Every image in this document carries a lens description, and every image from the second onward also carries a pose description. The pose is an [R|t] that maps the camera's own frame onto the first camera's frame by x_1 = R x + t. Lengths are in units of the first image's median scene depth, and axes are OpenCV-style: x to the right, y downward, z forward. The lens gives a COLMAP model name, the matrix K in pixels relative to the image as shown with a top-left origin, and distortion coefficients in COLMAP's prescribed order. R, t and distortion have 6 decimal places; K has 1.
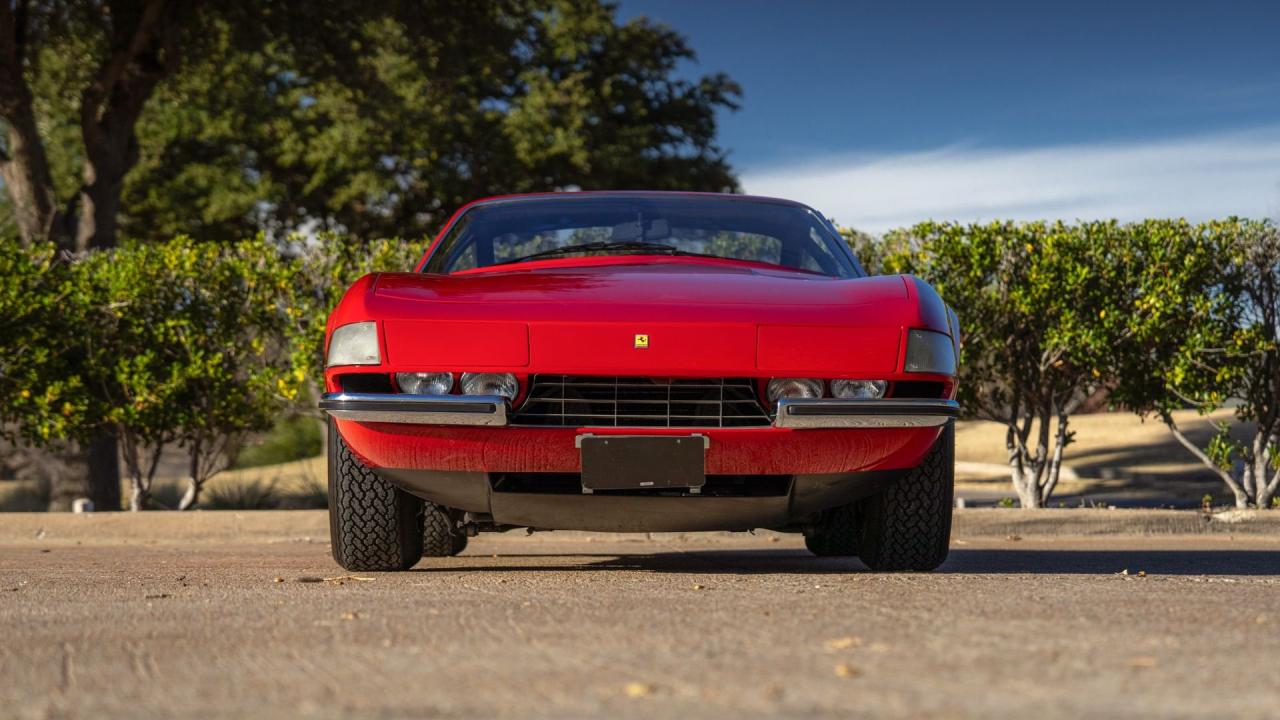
lens RADIAL K [[2791.4, 0, 640.0], [0, 2791.4, 360.0], [0, 0, 1]] dist [0.302935, -0.397709]
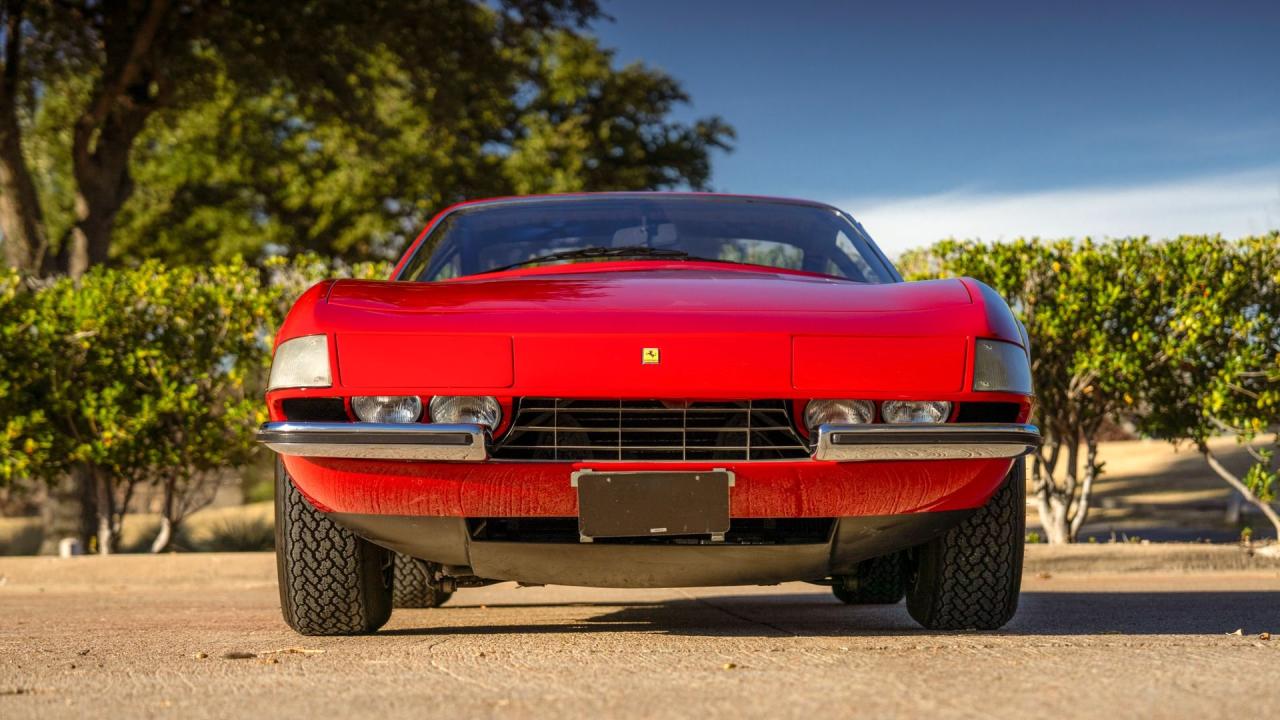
lens RADIAL K [[2655.4, 0, 644.0], [0, 2655.4, 390.9], [0, 0, 1]] dist [0.414032, -1.685204]
pose [[0.999968, -0.007698, 0.002203, -0.001541], [0.007703, 0.999968, -0.001999, 0.002392], [-0.002188, 0.002016, 0.999996, 0.104789]]
